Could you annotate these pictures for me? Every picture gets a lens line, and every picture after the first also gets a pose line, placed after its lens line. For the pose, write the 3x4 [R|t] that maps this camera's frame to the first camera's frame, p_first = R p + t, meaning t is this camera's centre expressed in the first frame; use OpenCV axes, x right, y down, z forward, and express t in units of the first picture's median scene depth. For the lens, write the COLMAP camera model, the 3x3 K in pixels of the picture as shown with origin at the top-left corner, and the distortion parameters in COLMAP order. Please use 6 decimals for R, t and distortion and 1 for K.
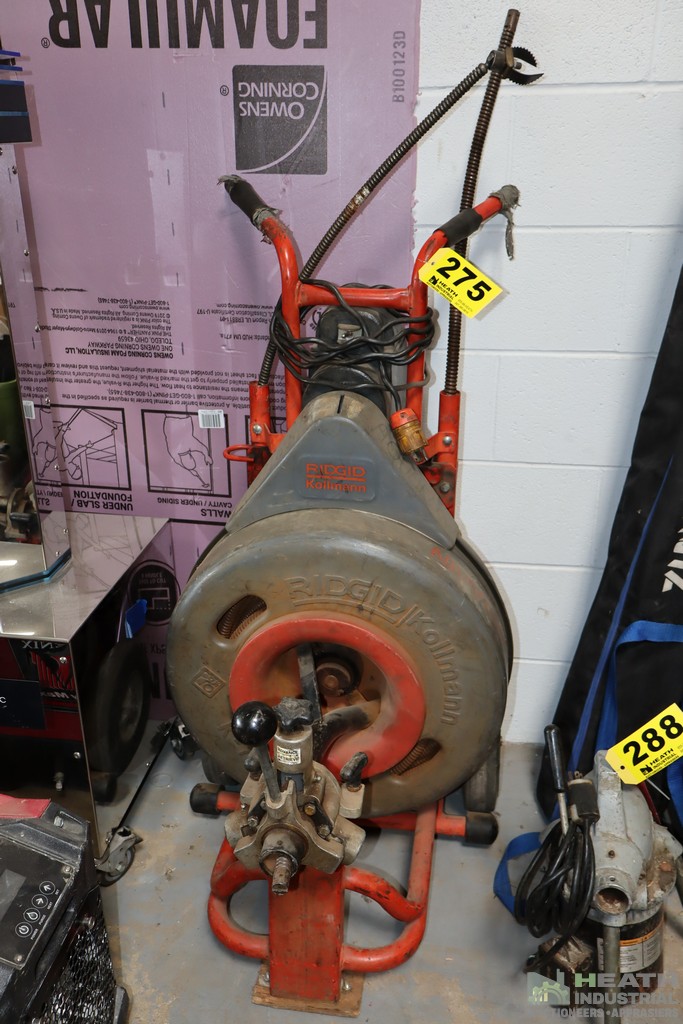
lens RADIAL K [[916.9, 0, 341.5], [0, 916.9, 512.0], [0, 0, 1]] dist [0.018294, 0.007070]
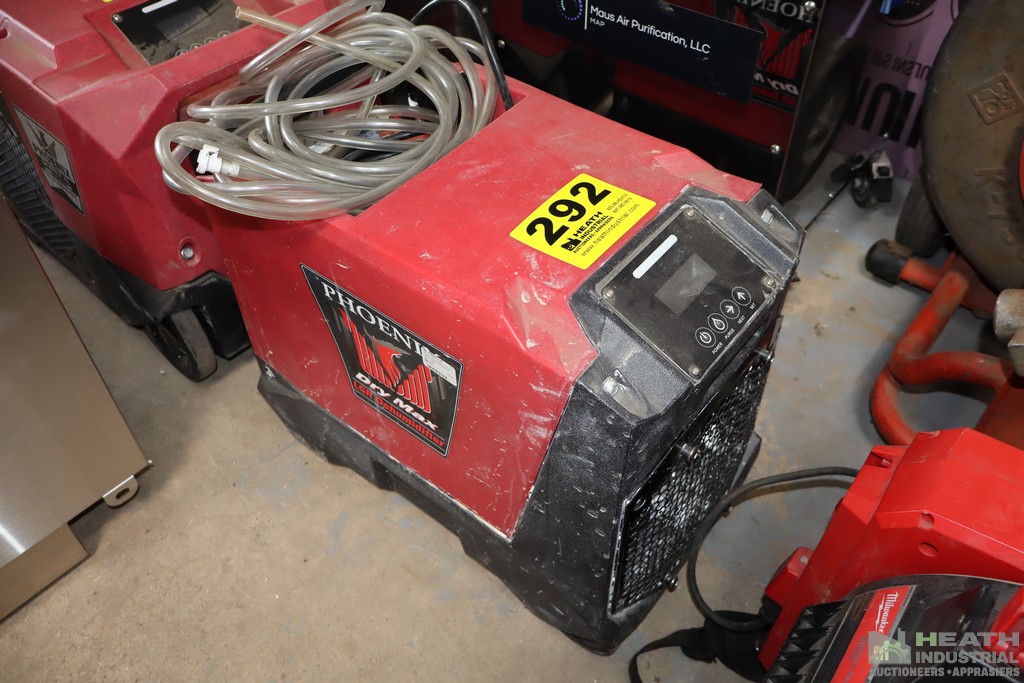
lens RADIAL K [[850.9, 0, 512.0], [0, 850.9, 341.5], [0, 0, 1]] dist [-0.008896, 0.000870]
pose [[0.864452, 0.359588, -0.351310, -0.211034], [-0.188103, 0.879427, 0.437293, 0.169478], [0.466196, -0.311936, 0.827863, 0.331838]]
